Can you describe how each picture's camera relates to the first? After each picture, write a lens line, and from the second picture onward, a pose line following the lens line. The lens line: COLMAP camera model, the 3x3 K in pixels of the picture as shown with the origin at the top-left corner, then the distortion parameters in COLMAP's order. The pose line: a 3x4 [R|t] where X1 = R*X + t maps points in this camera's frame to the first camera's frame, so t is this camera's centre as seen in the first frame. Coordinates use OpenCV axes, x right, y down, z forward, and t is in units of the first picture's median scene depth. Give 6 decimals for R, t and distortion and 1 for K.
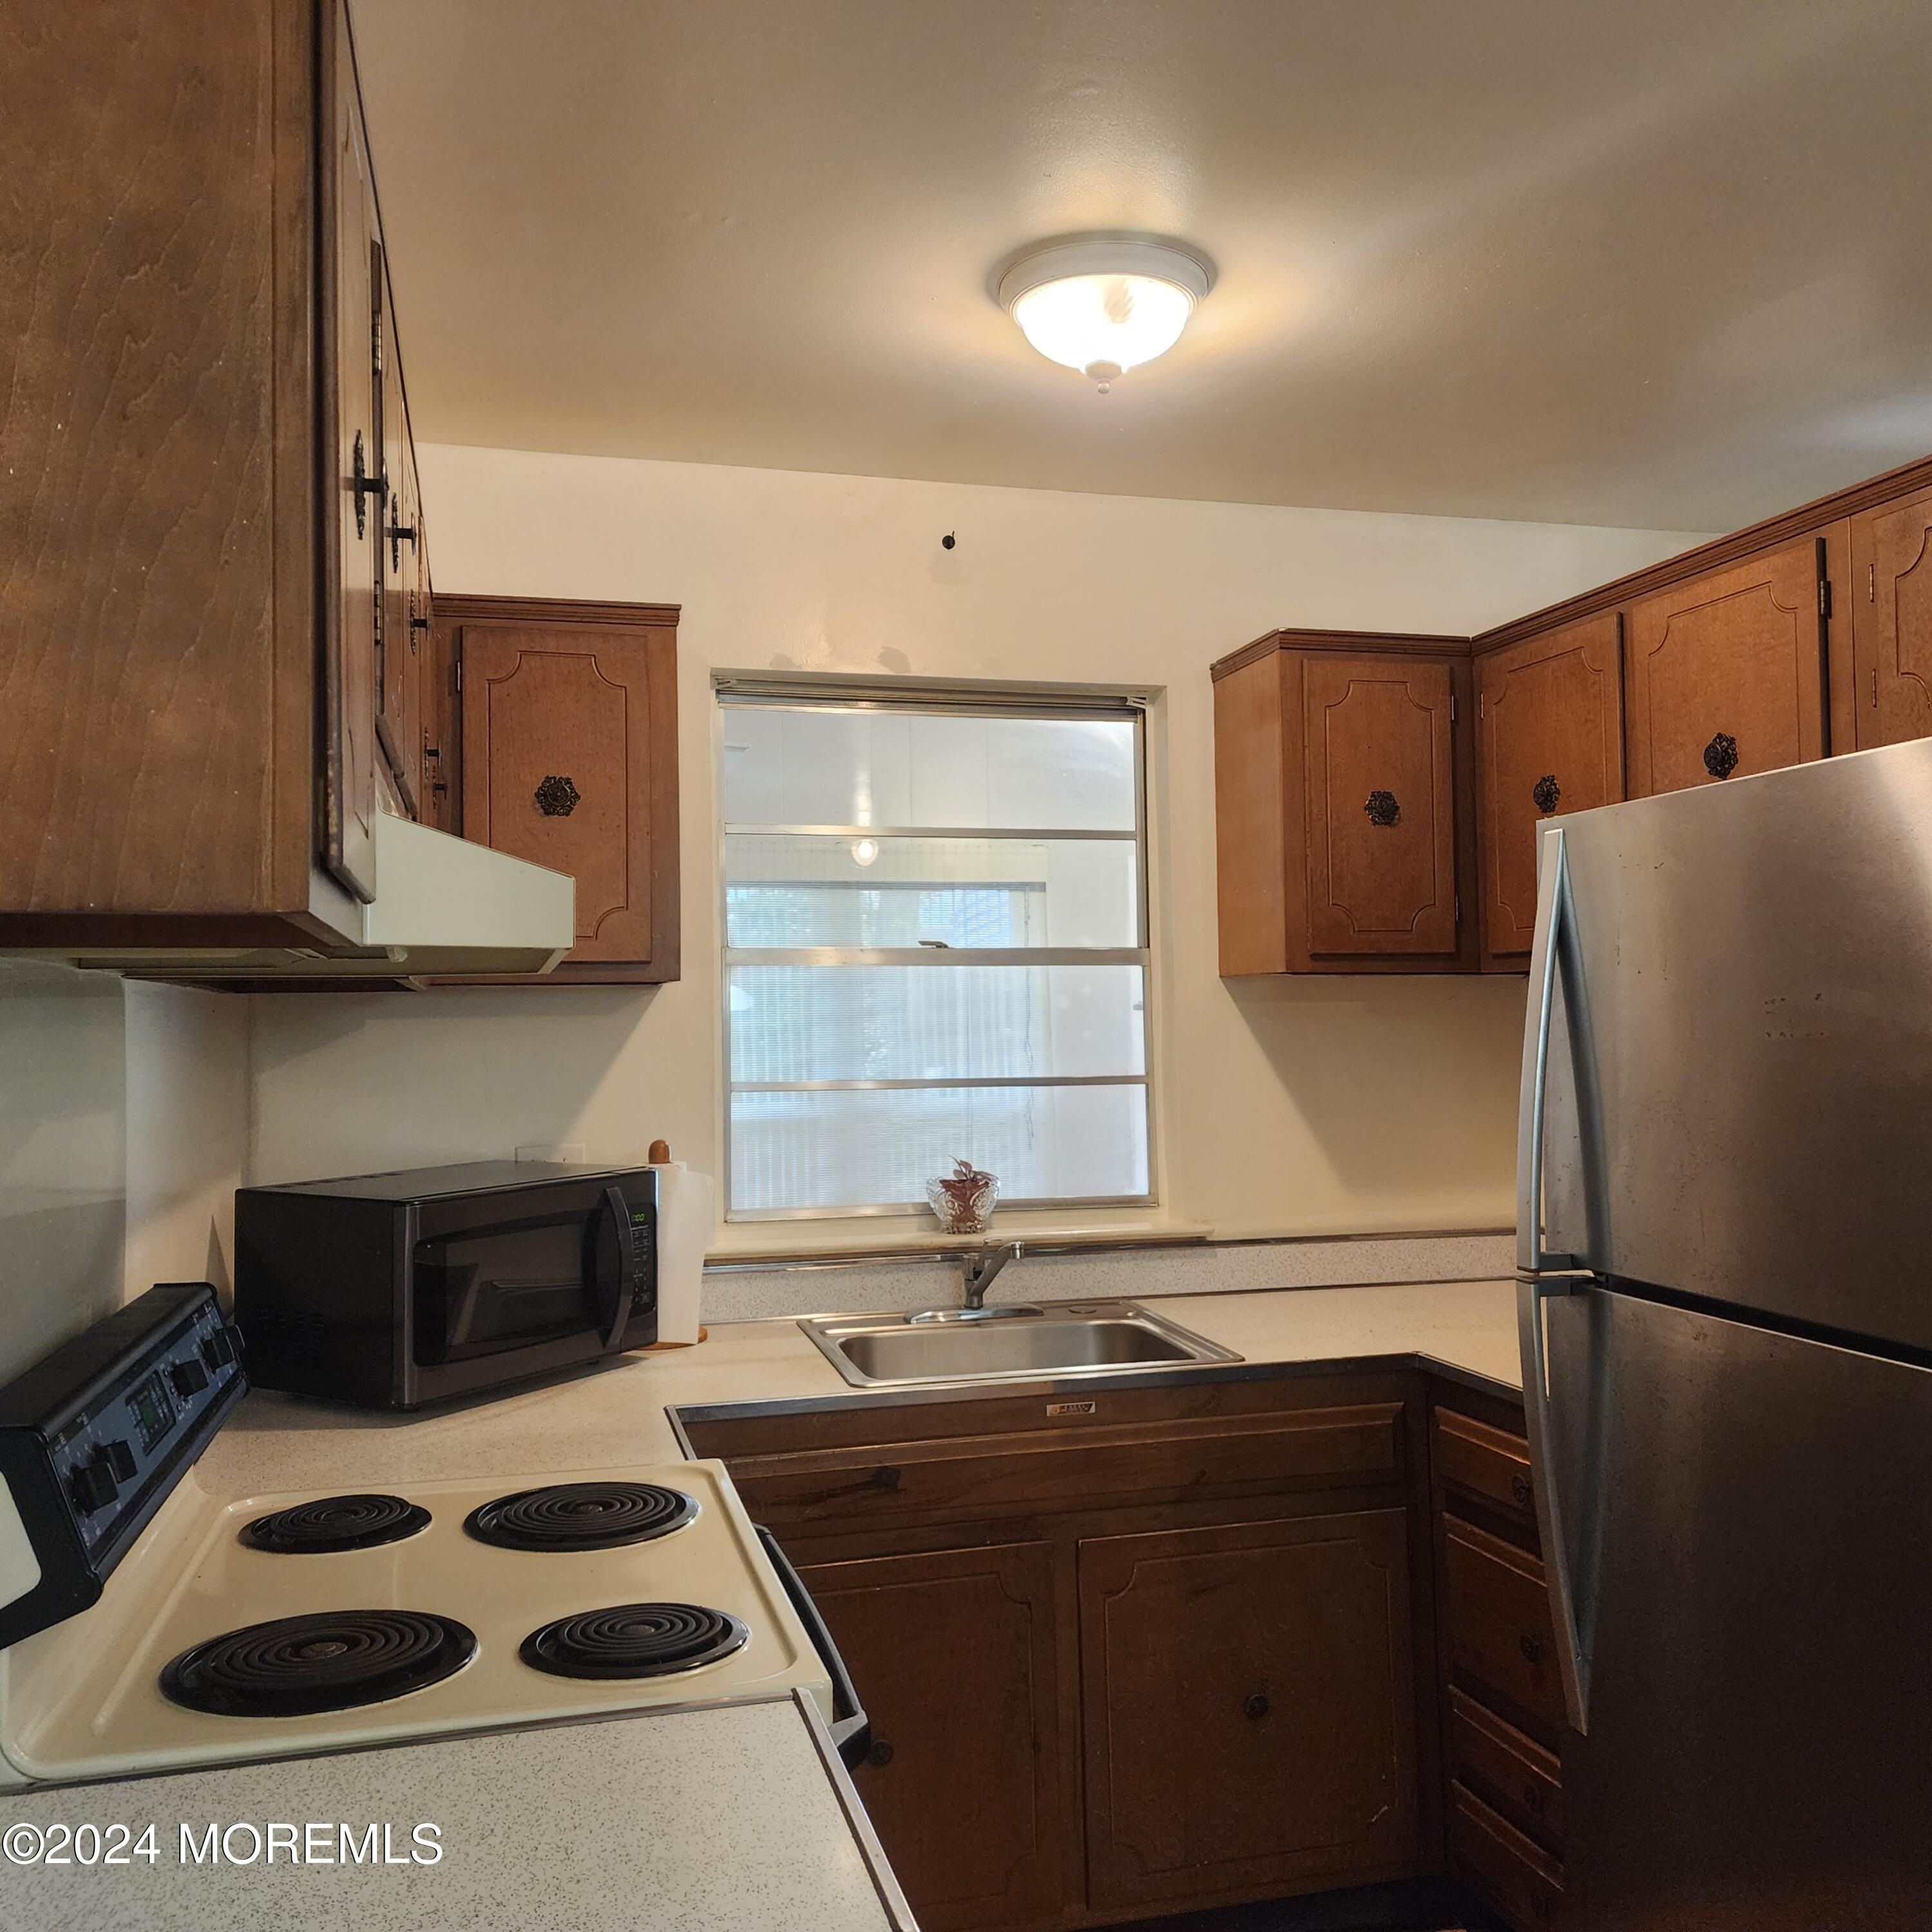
lens RADIAL K [[1740.9, 0, 967.5], [0, 1740.9, 951.0], [0, 0, 1]] dist [0.102436, -0.122048]
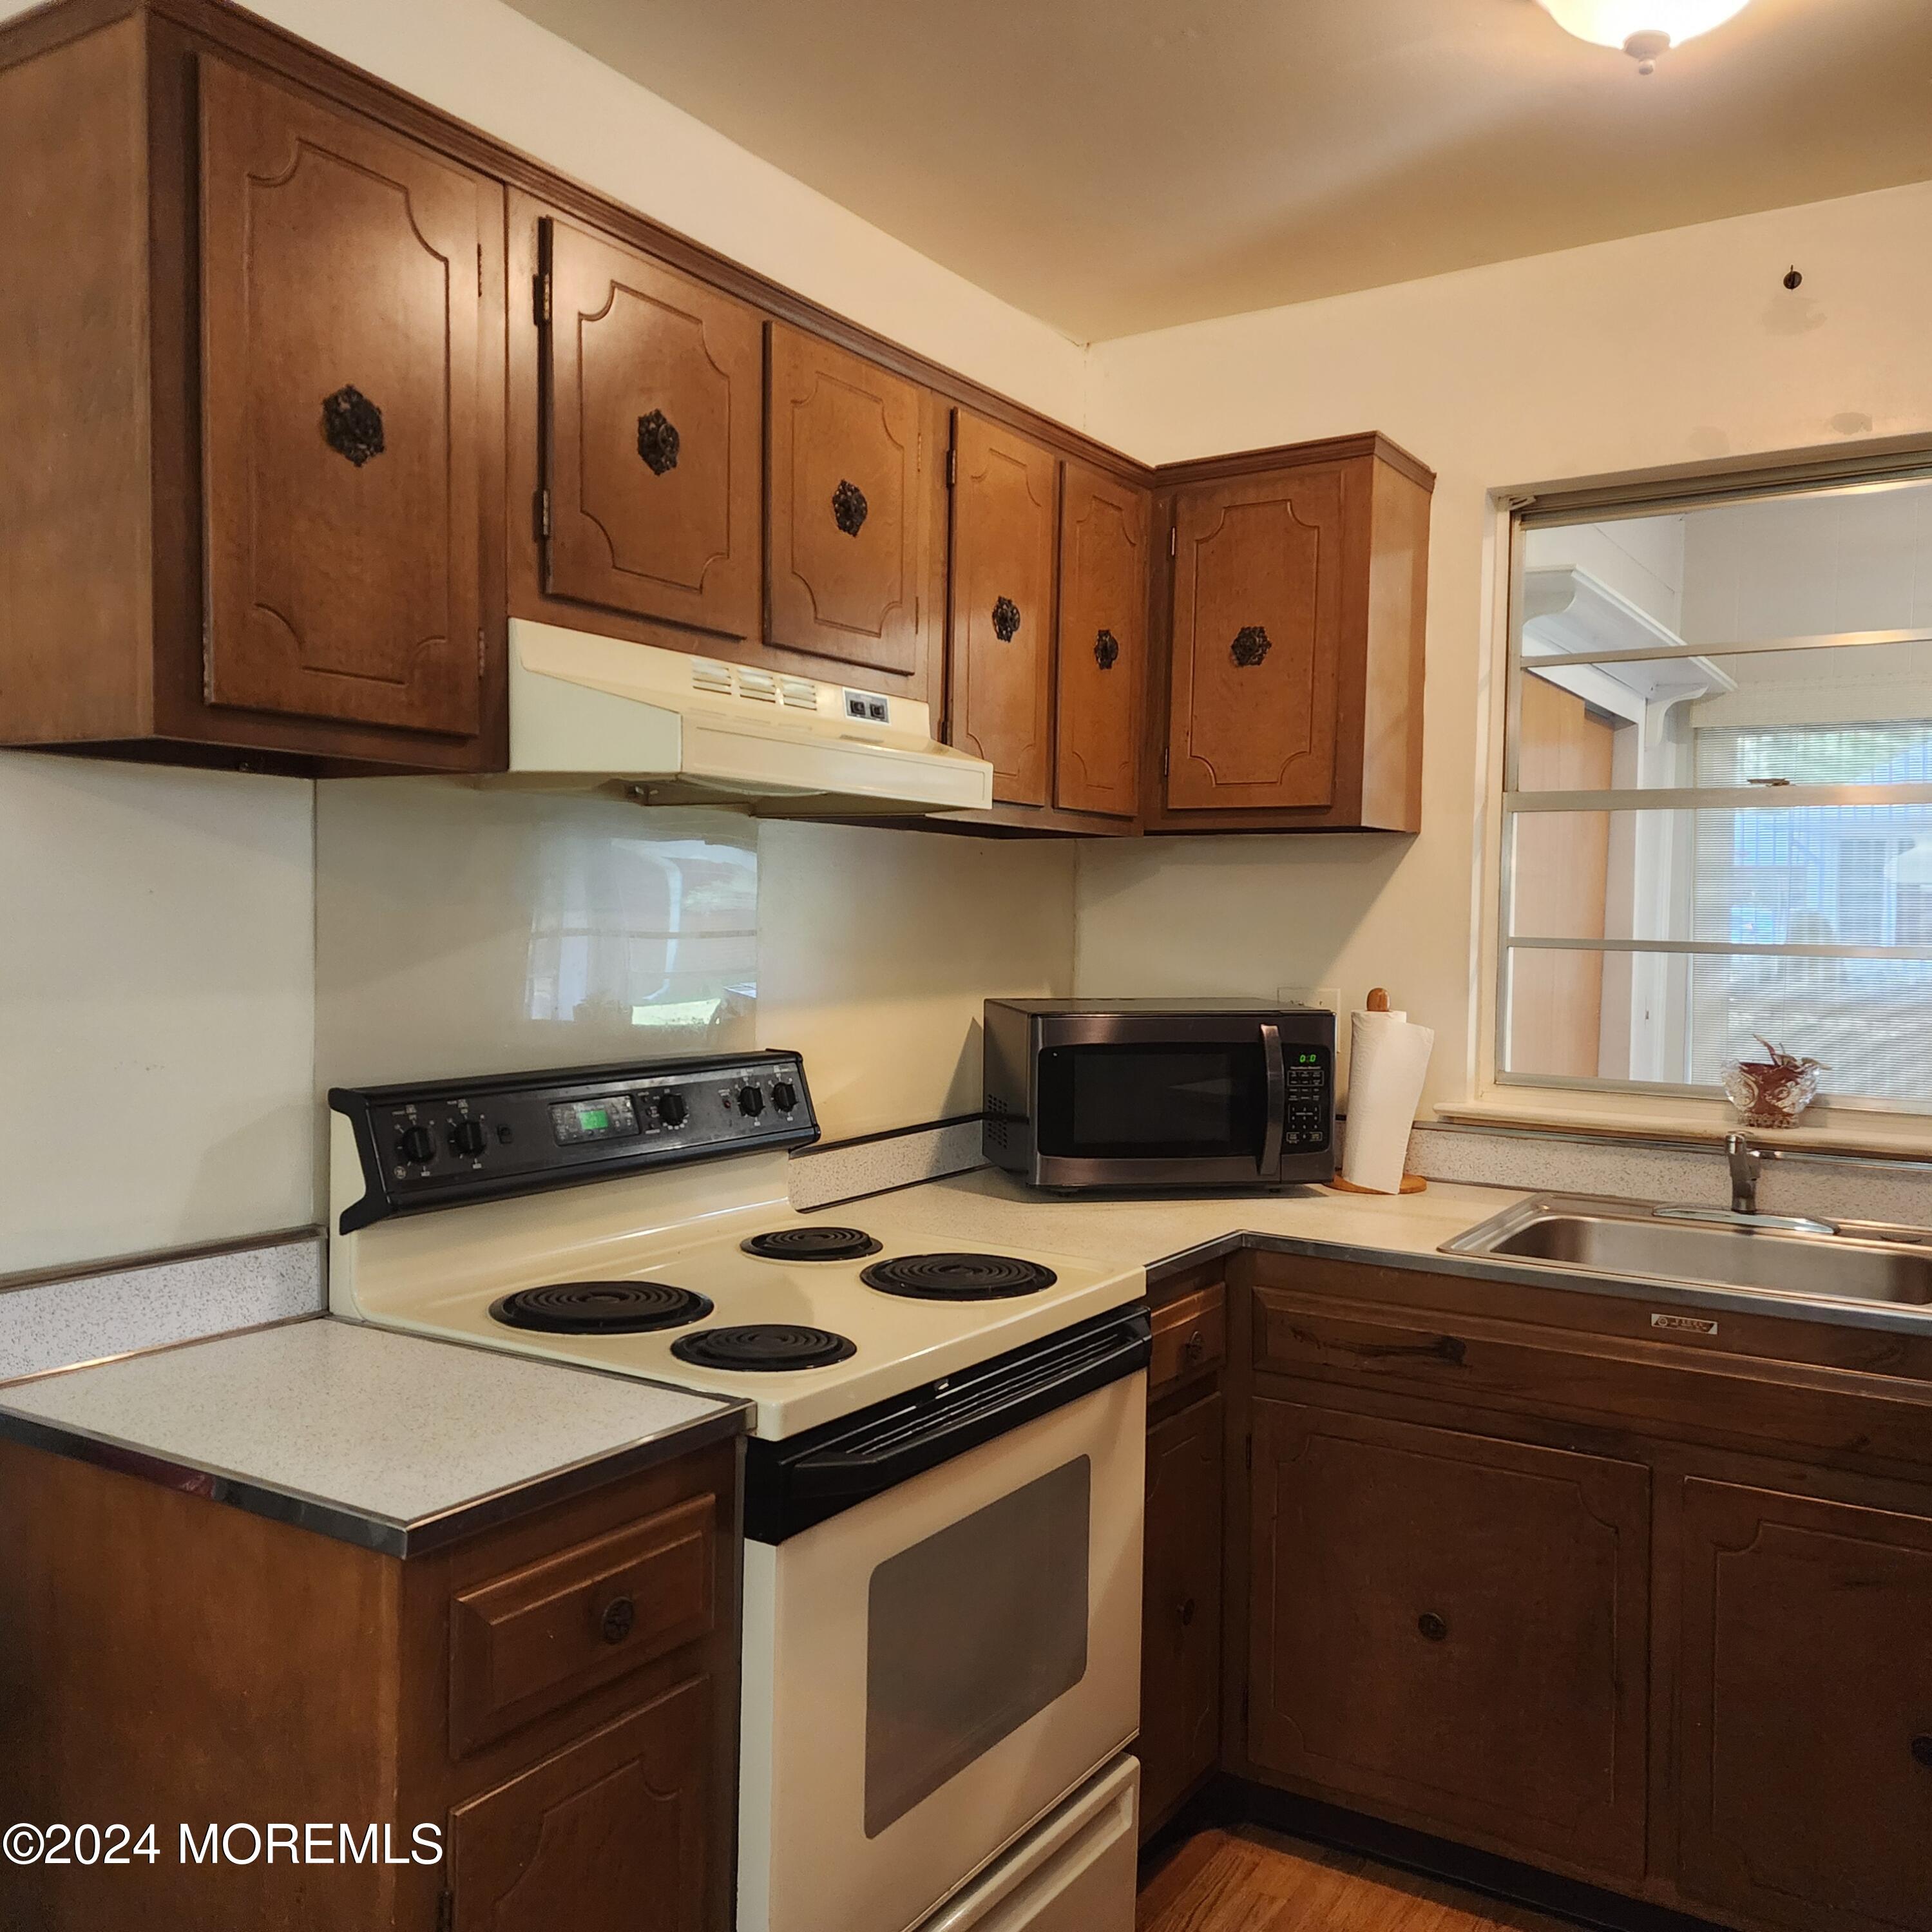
lens RADIAL K [[1733.0, 0, 937.3], [0, 1733.0, 973.4], [0, 0, 1]] dist [0.099655, -0.101856]
pose [[0.669962, 0.051215, -0.740627, 0.412687], [0.007640, 0.997089, 0.075861, 0.024596], [0.742356, -0.056483, 0.667620, 0.166554]]
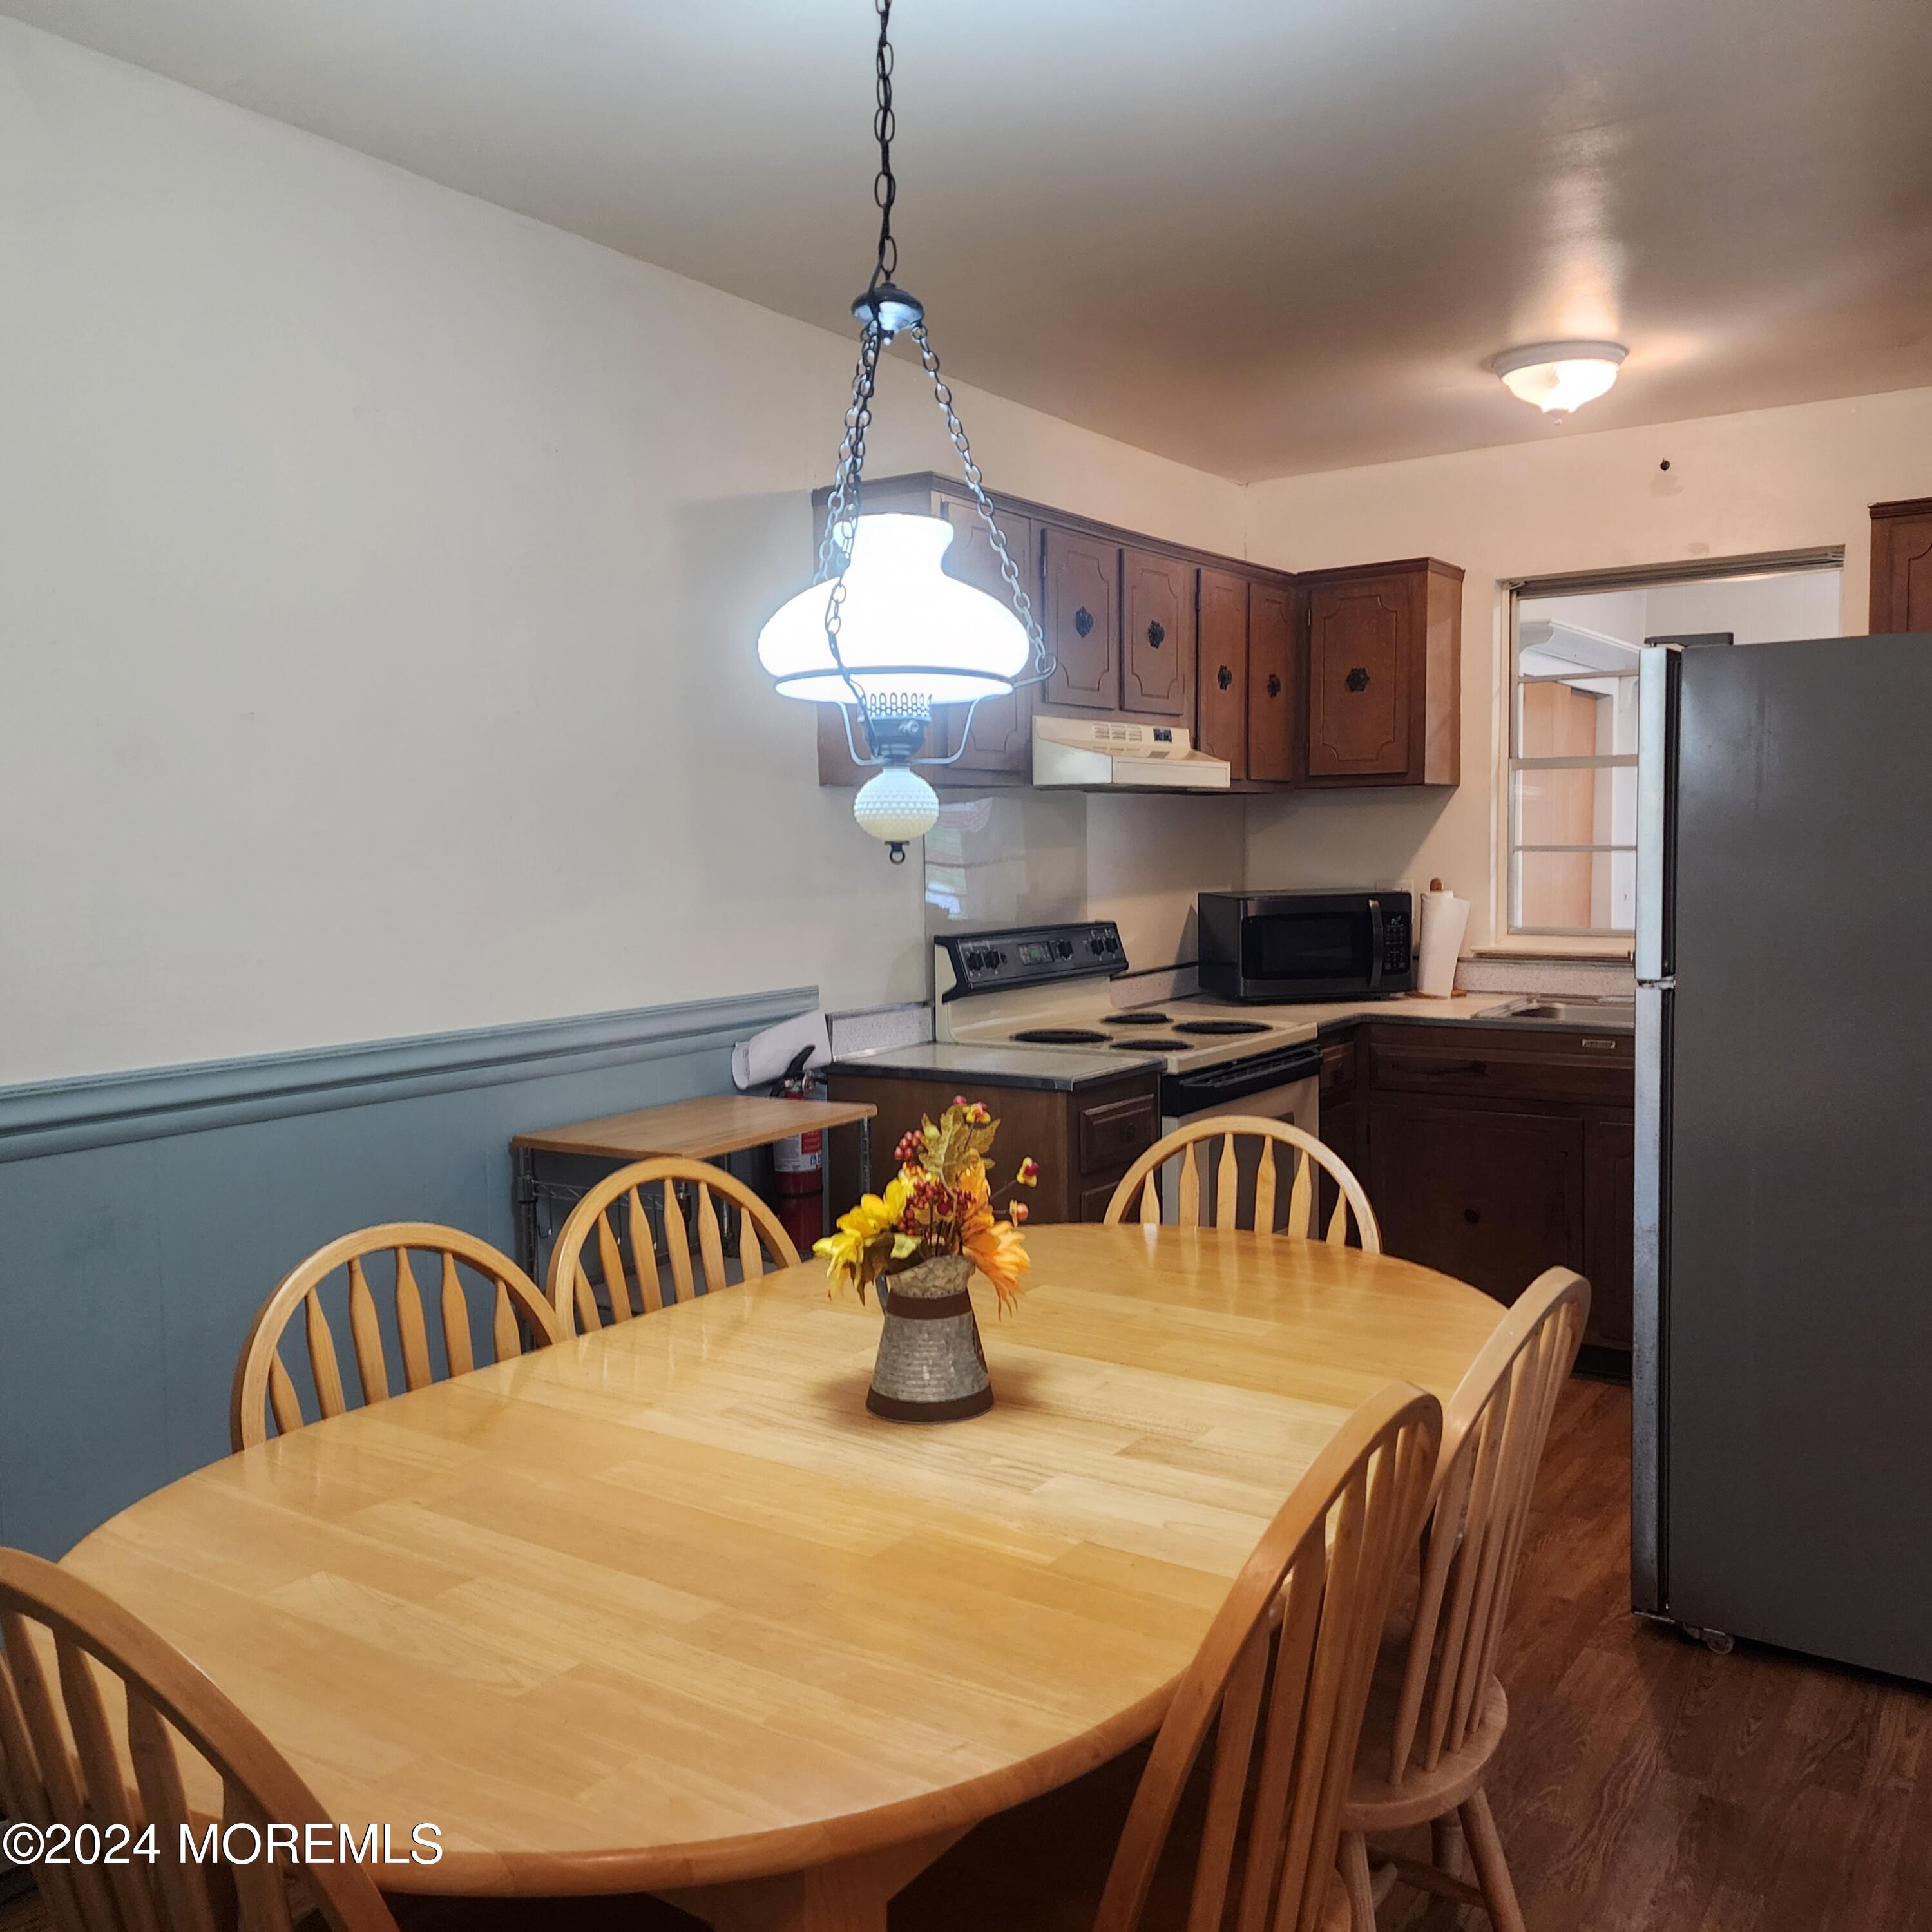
lens RADIAL K [[1740.9, 0, 967.5], [0, 1740.9, 951.0], [0, 0, 1]] dist [0.102436, -0.122048]
pose [[0.660261, 0.055363, -0.748993, 0.842806], [0.037061, 0.993663, 0.106118, -0.018947], [0.750121, -0.097824, 0.654025, -0.474216]]
